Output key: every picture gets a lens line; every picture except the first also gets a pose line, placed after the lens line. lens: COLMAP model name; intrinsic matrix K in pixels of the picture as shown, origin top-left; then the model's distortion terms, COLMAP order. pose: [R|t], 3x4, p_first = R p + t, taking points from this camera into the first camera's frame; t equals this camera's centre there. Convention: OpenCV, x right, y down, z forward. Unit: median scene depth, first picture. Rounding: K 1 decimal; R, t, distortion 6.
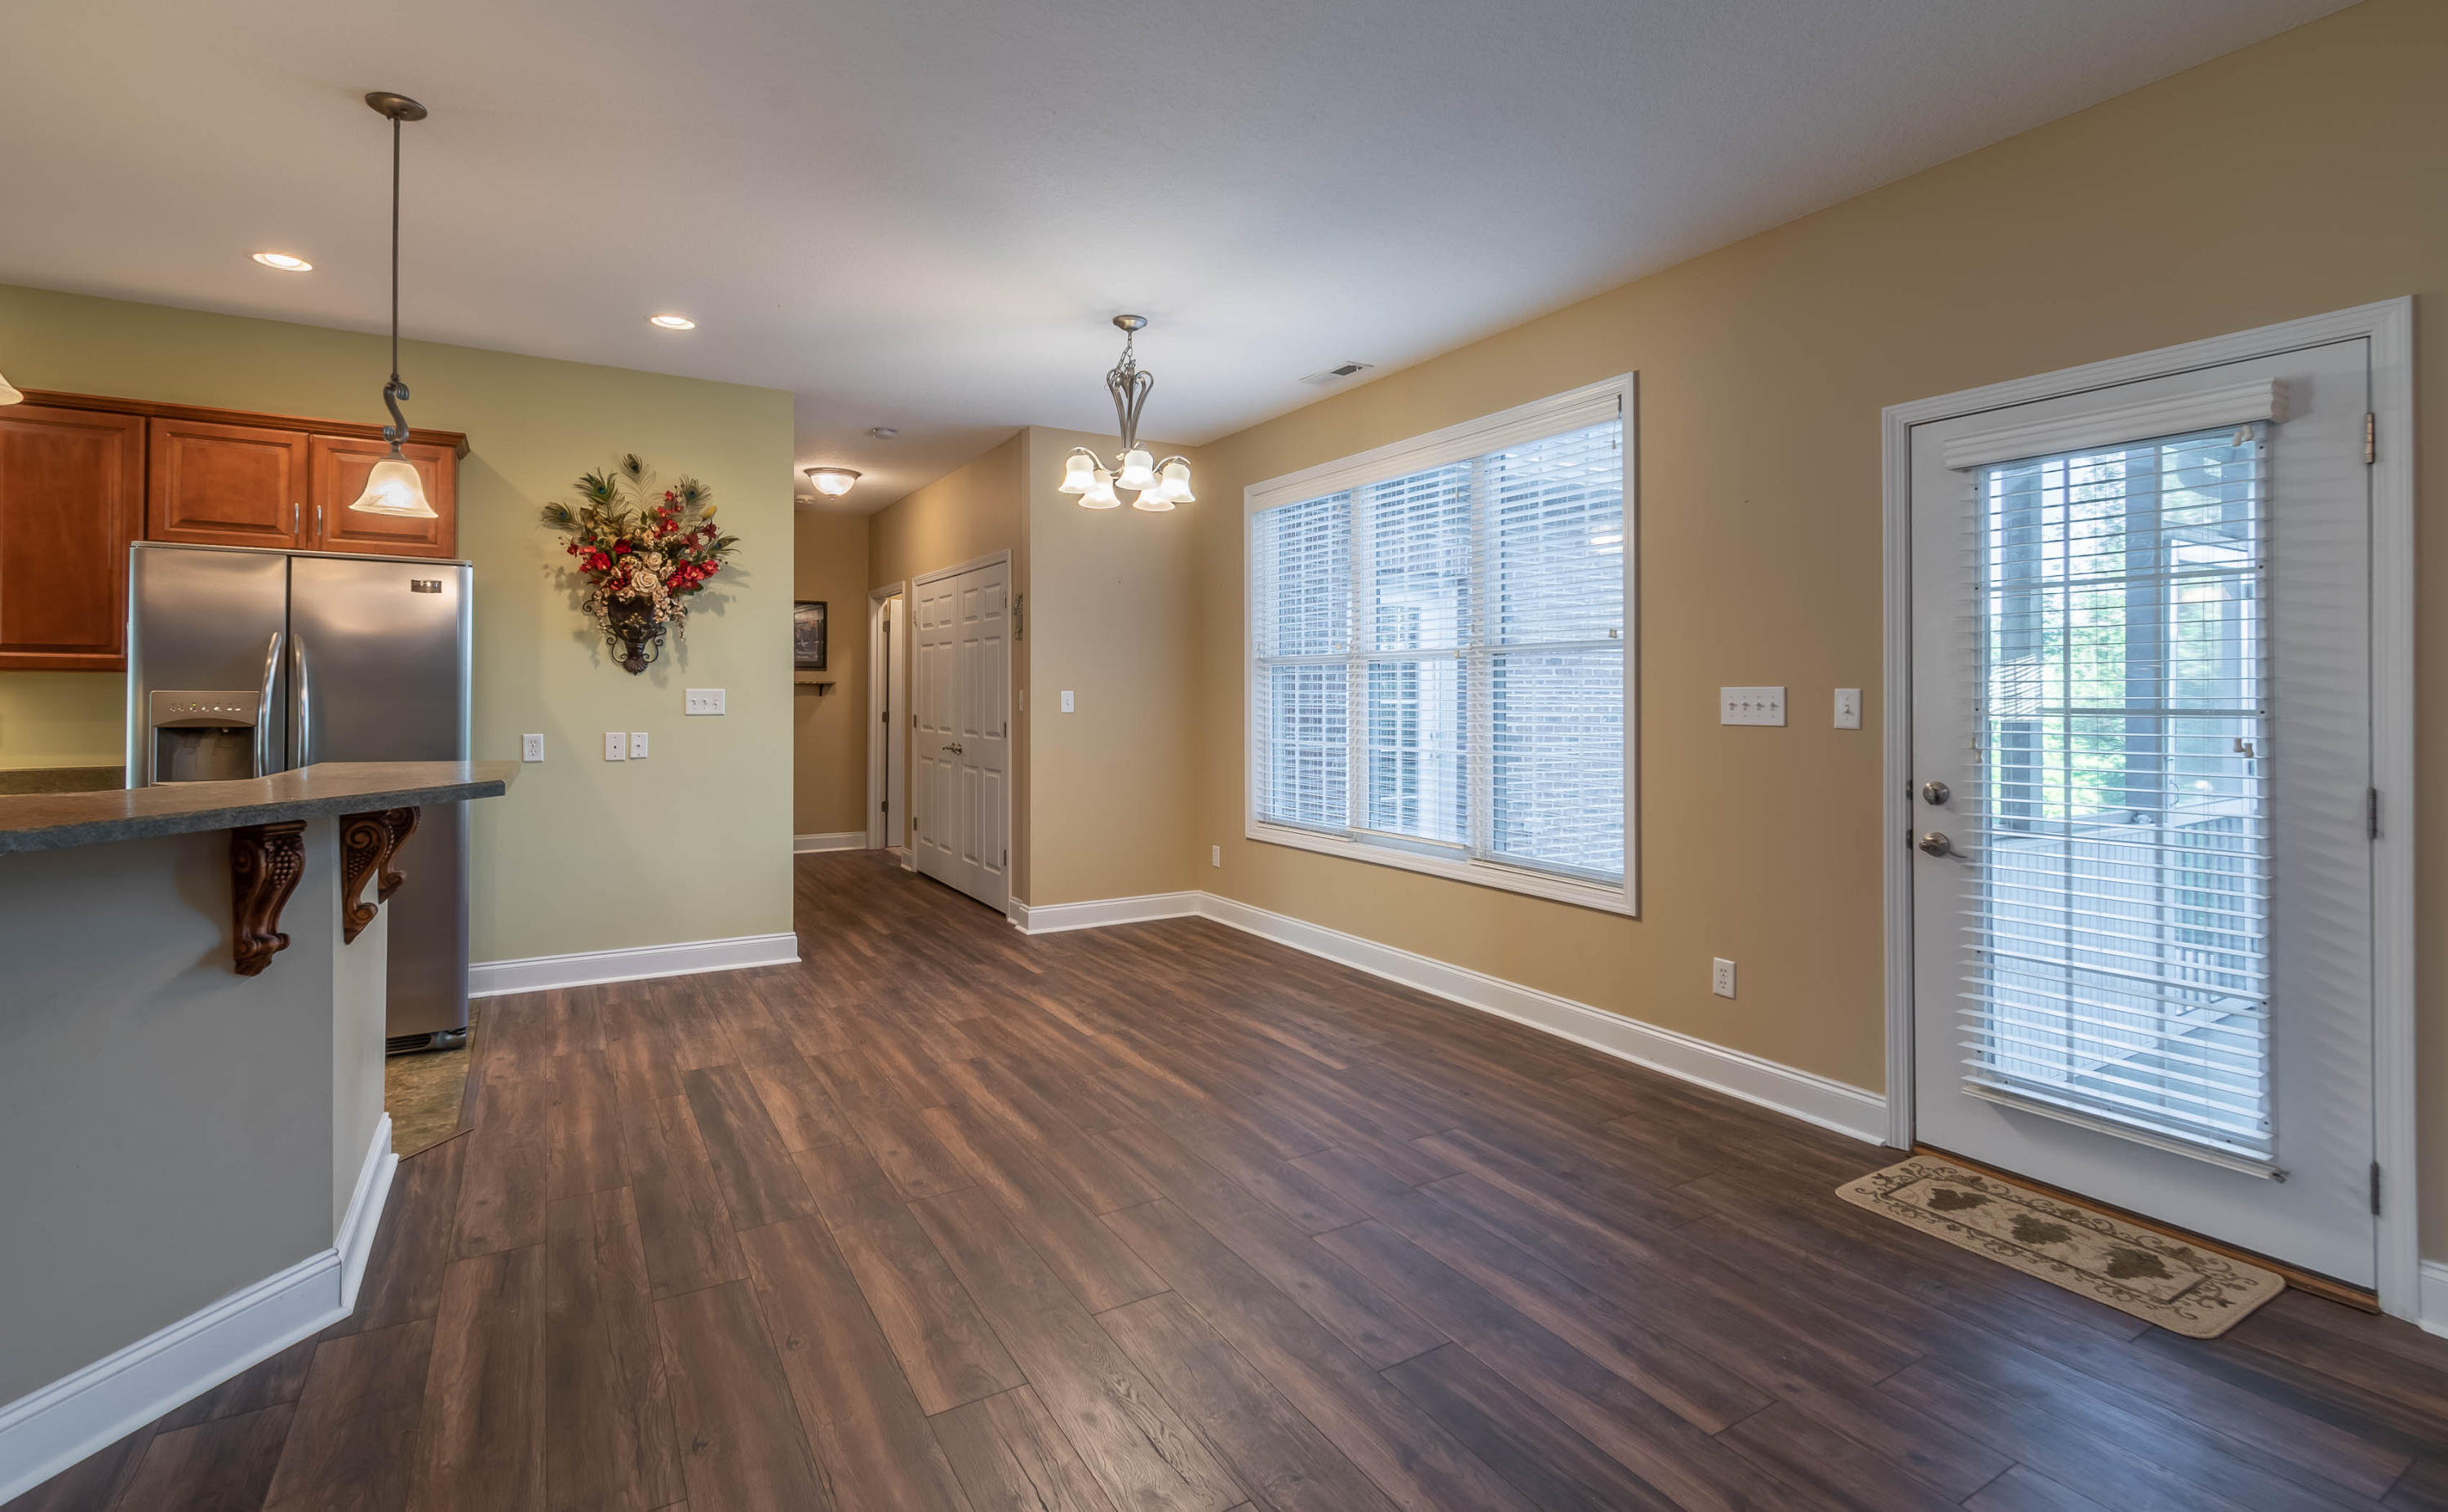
lens RADIAL K [[1107.3, 0, 1245.9], [0, 1107.3, 691.7], [0, 0, 1]] dist [-0.002362, -0.001484]
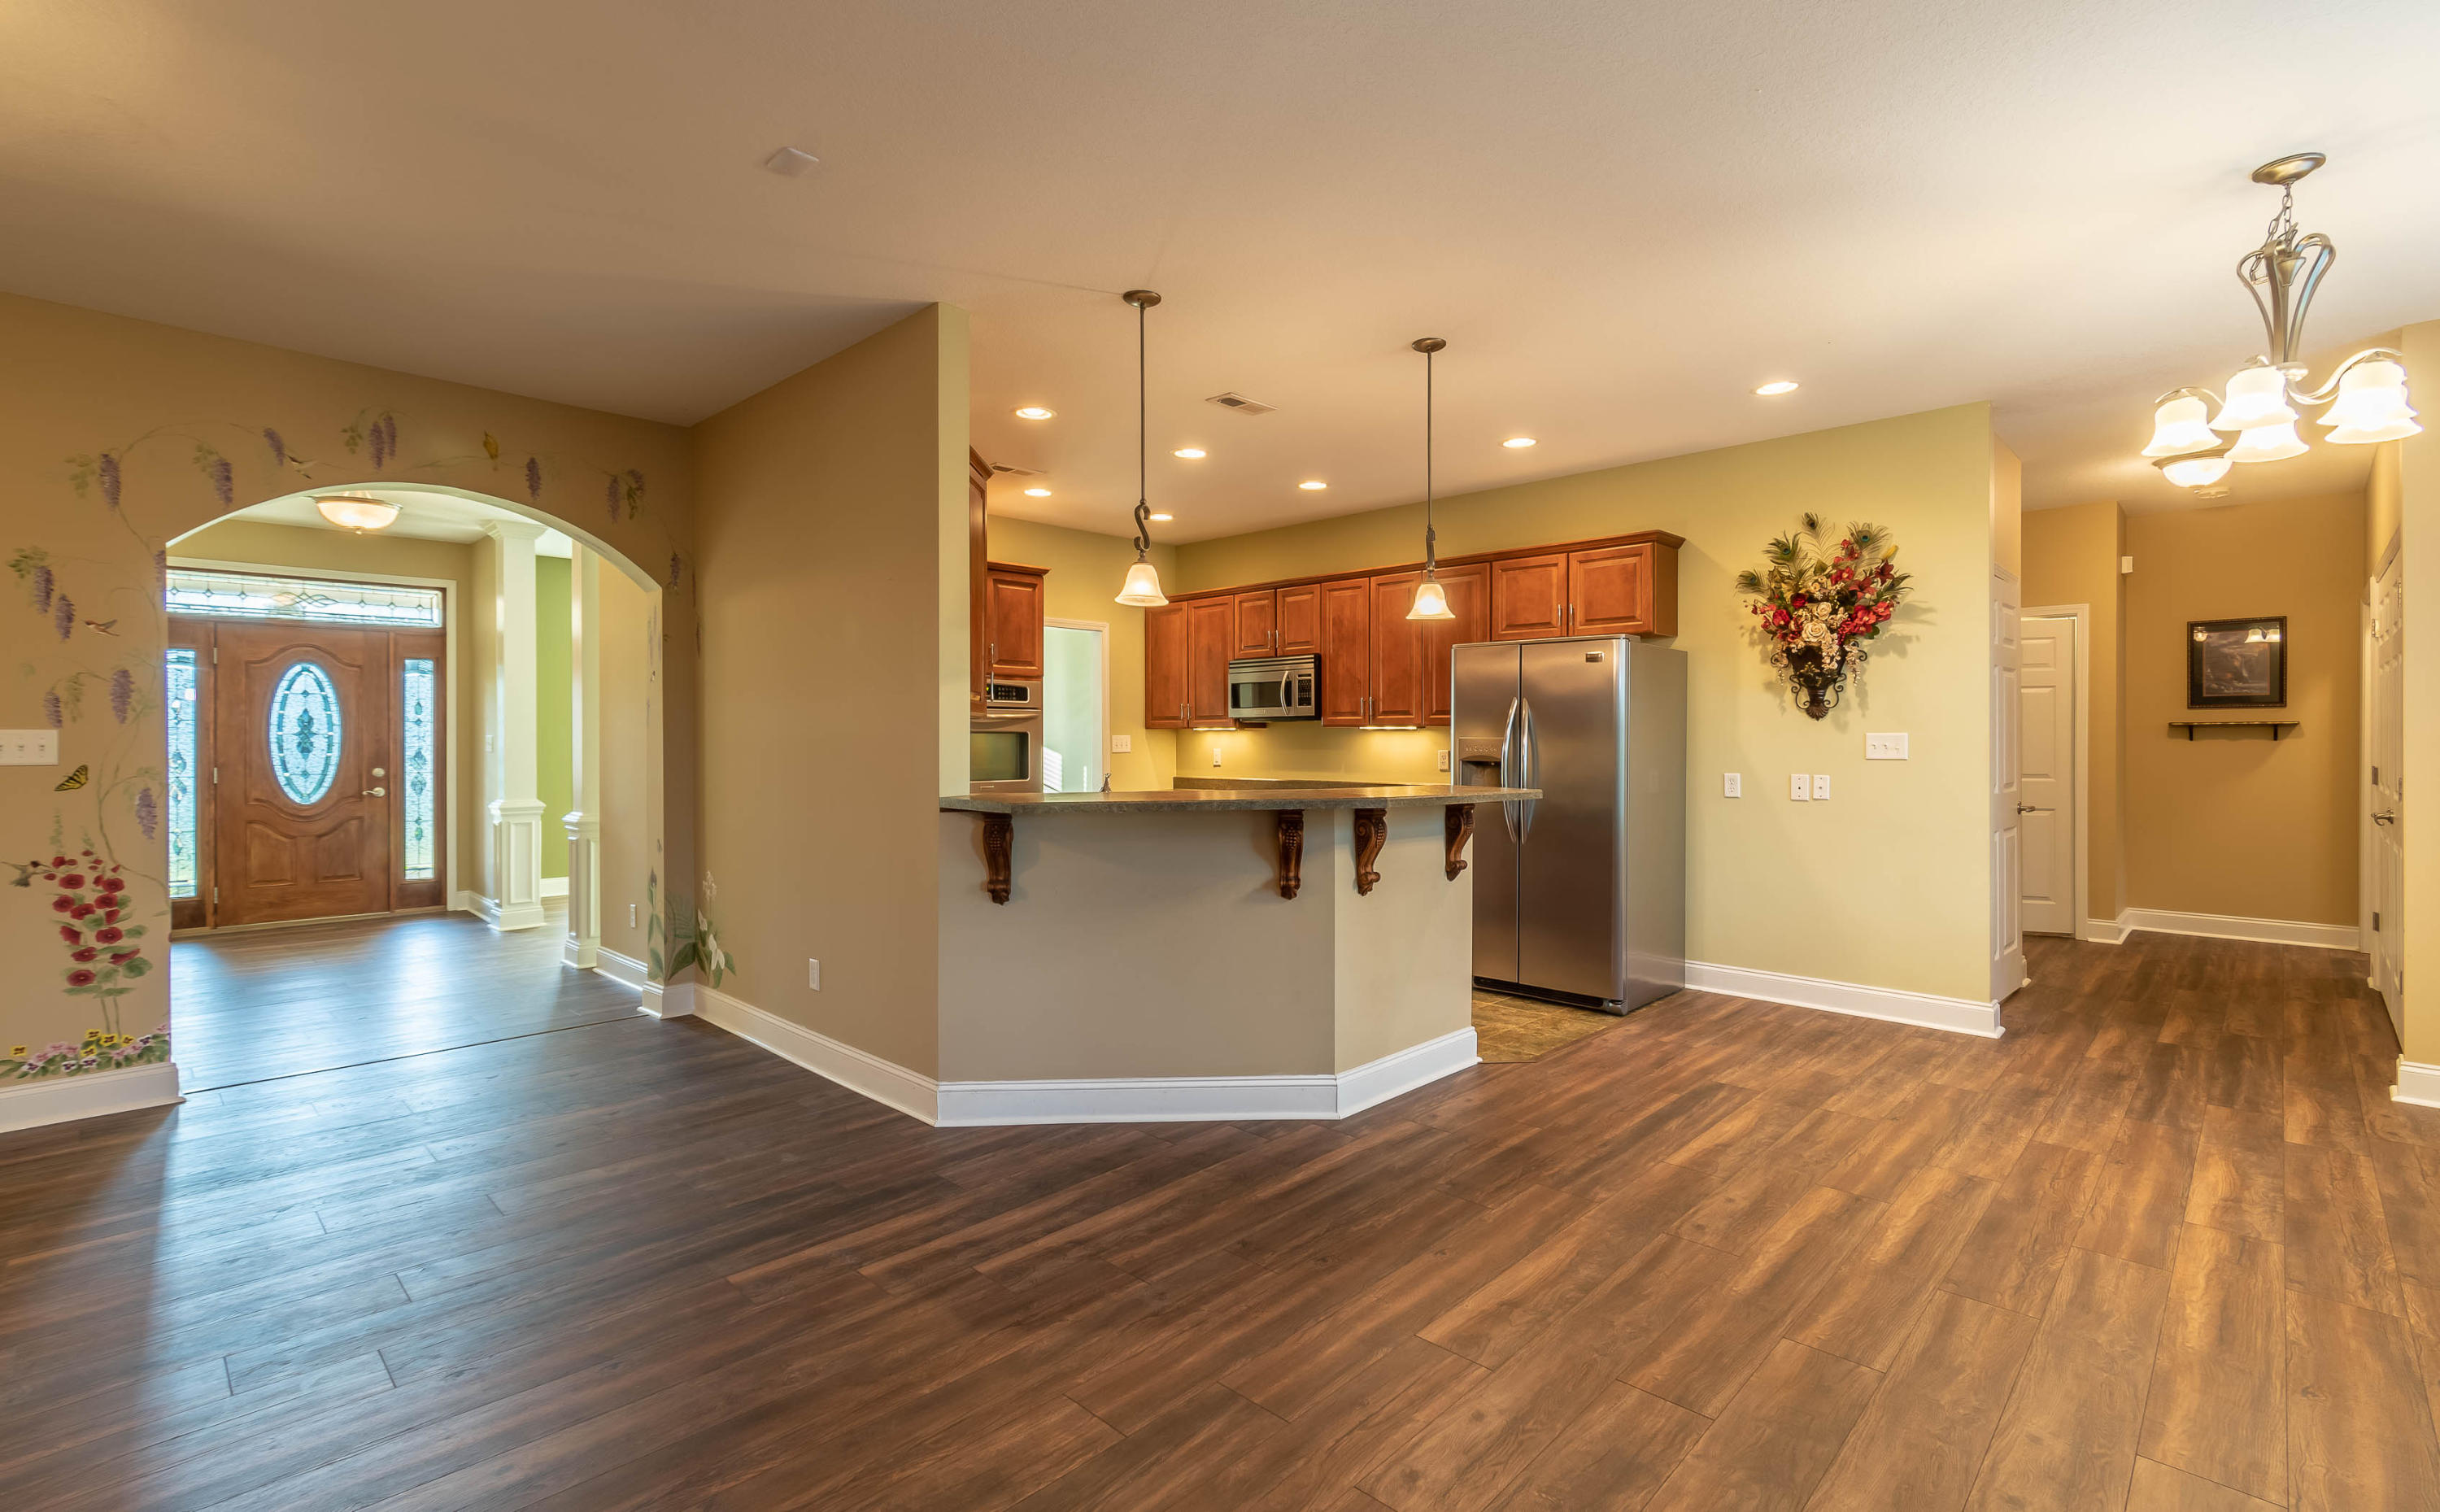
lens RADIAL K [[1103.7, 0, 1234.5], [0, 1103.7, 746.3], [0, 0, 1]] dist [-0.002362, -0.001484]
pose [[0.237413, 0.003751, -0.971402, 0.408536], [0.005249, 0.999973, 0.005145, 0.001430], [0.971395, -0.006320, 0.237387, 0.255860]]
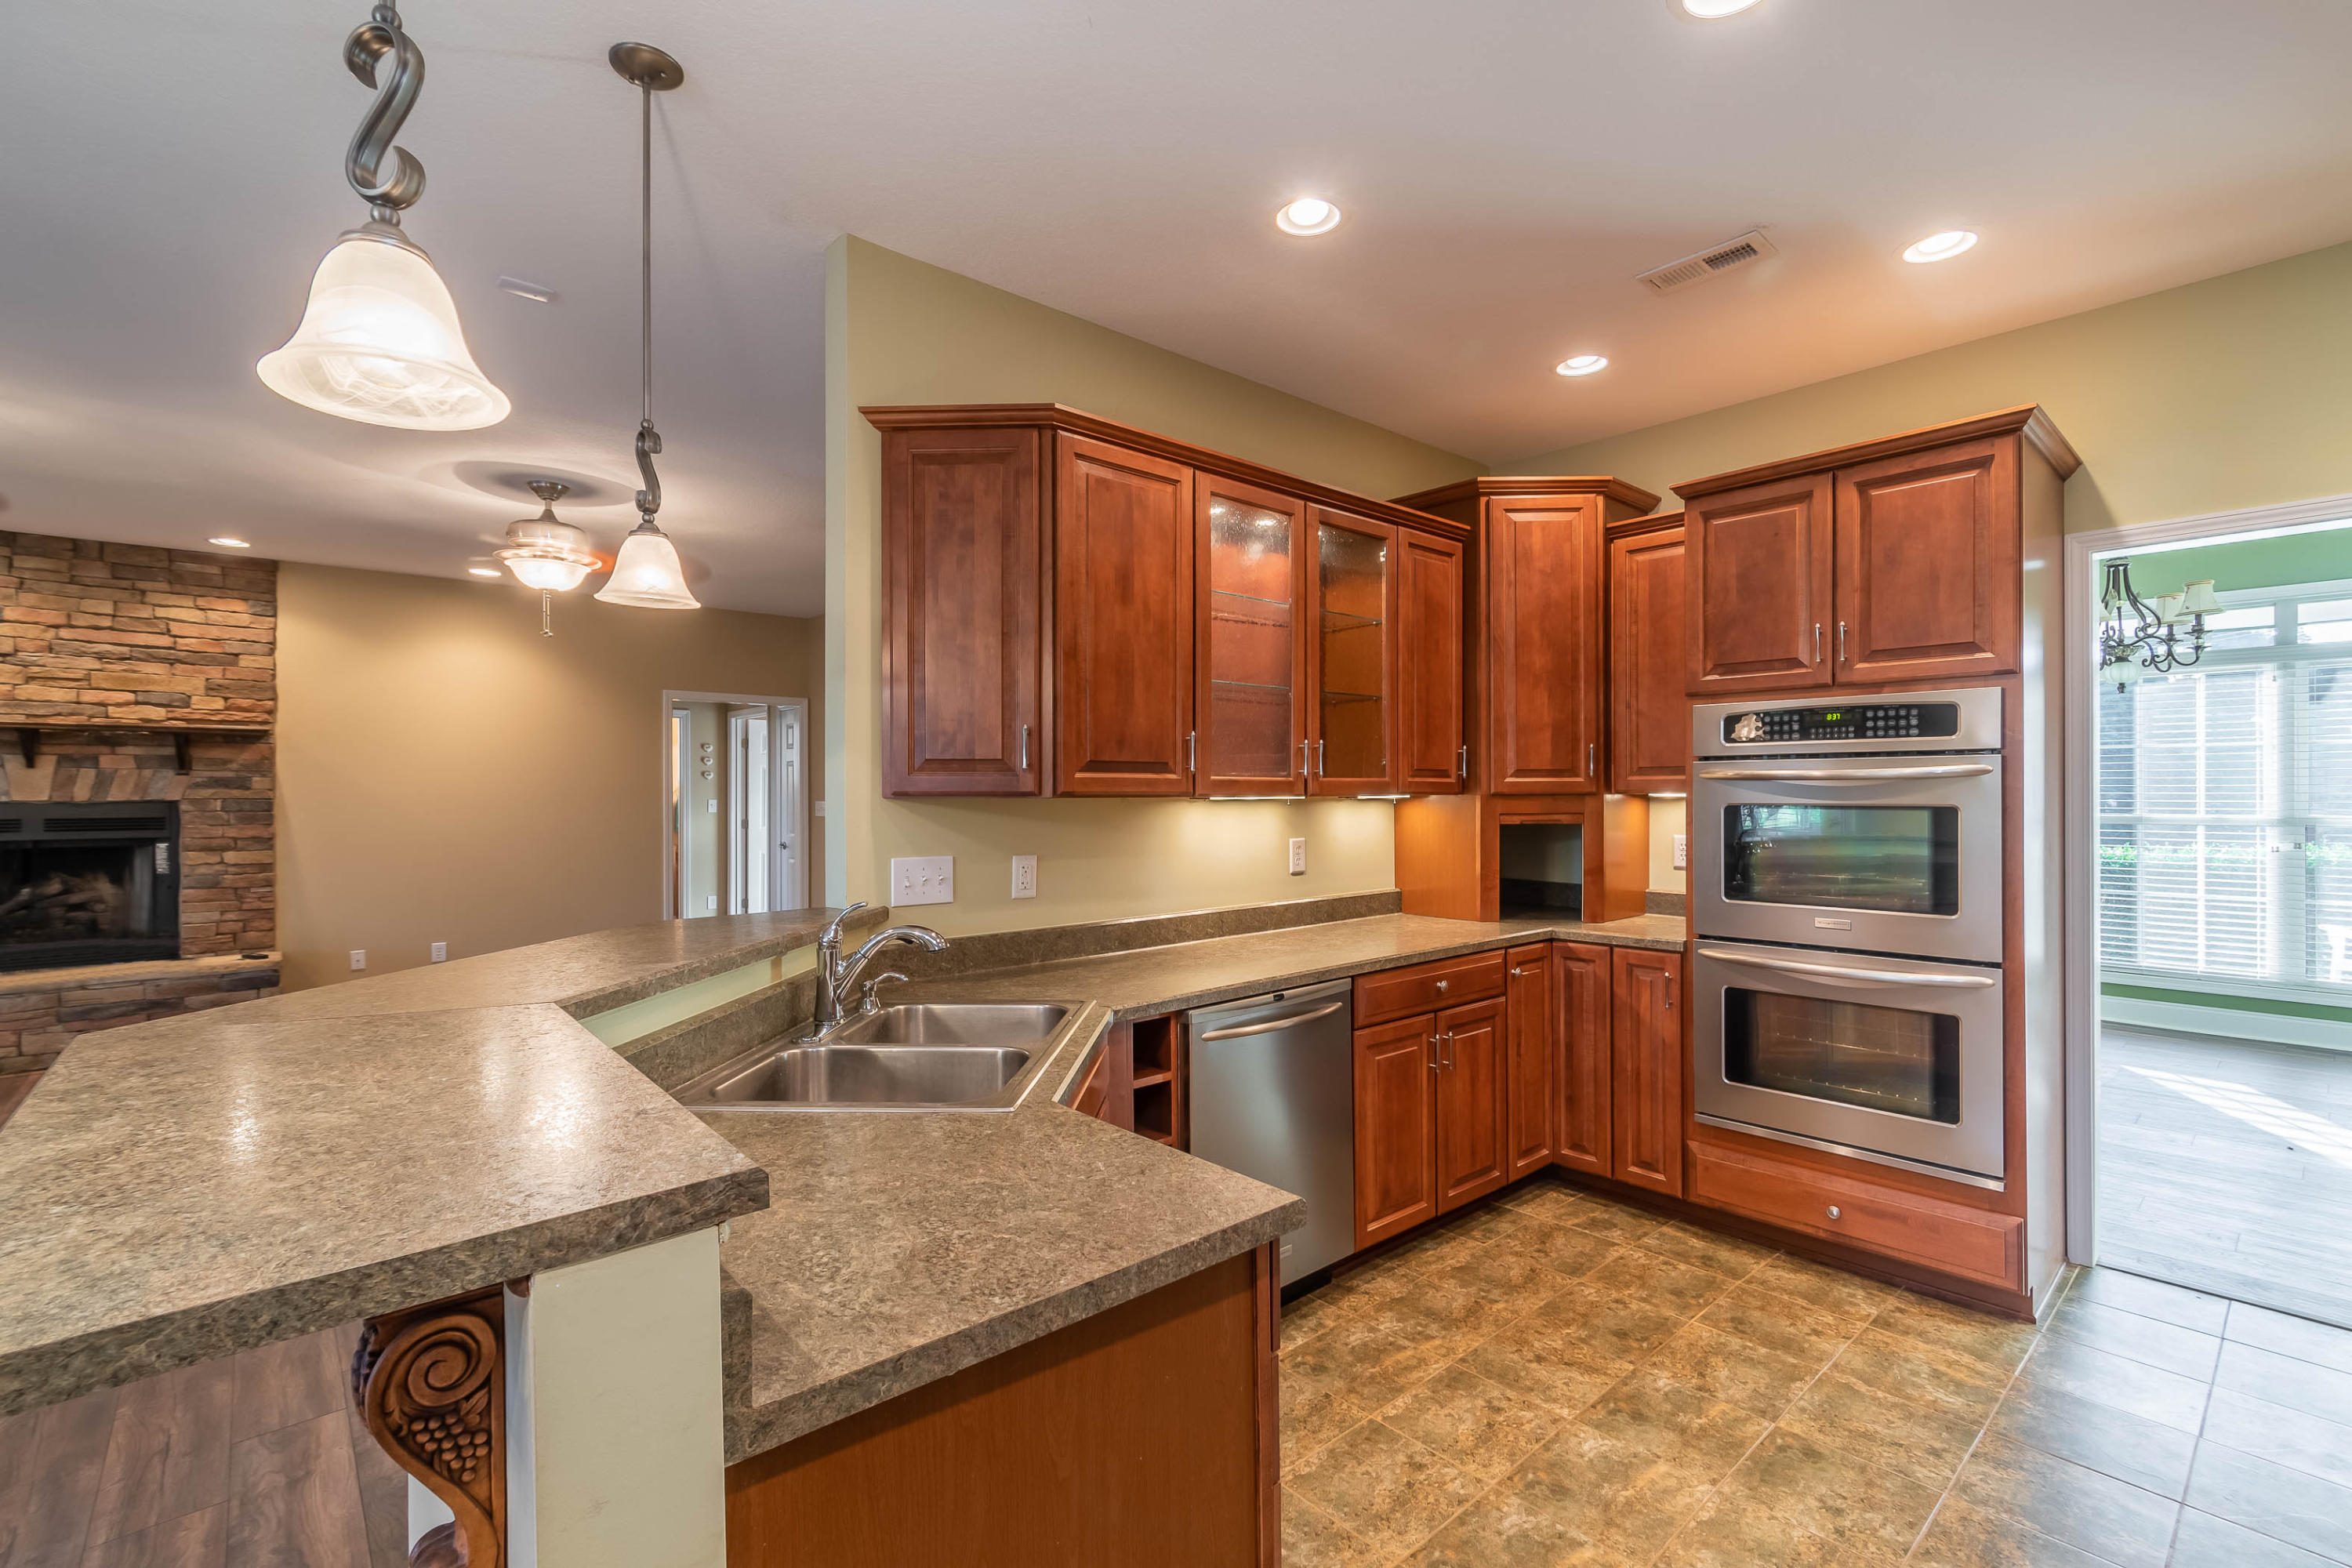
lens RADIAL K [[1049.5, 0, 1202.7], [0, 1049.5, 796.3], [0, 0, 1]] dist [0.001812, 0.000677]
pose [[-0.984352, 0.004235, -0.176160, -0.639477], [0.004212, 0.999991, 0.000501, -0.021601], [0.176161, -0.000249, -0.984361, 0.917406]]
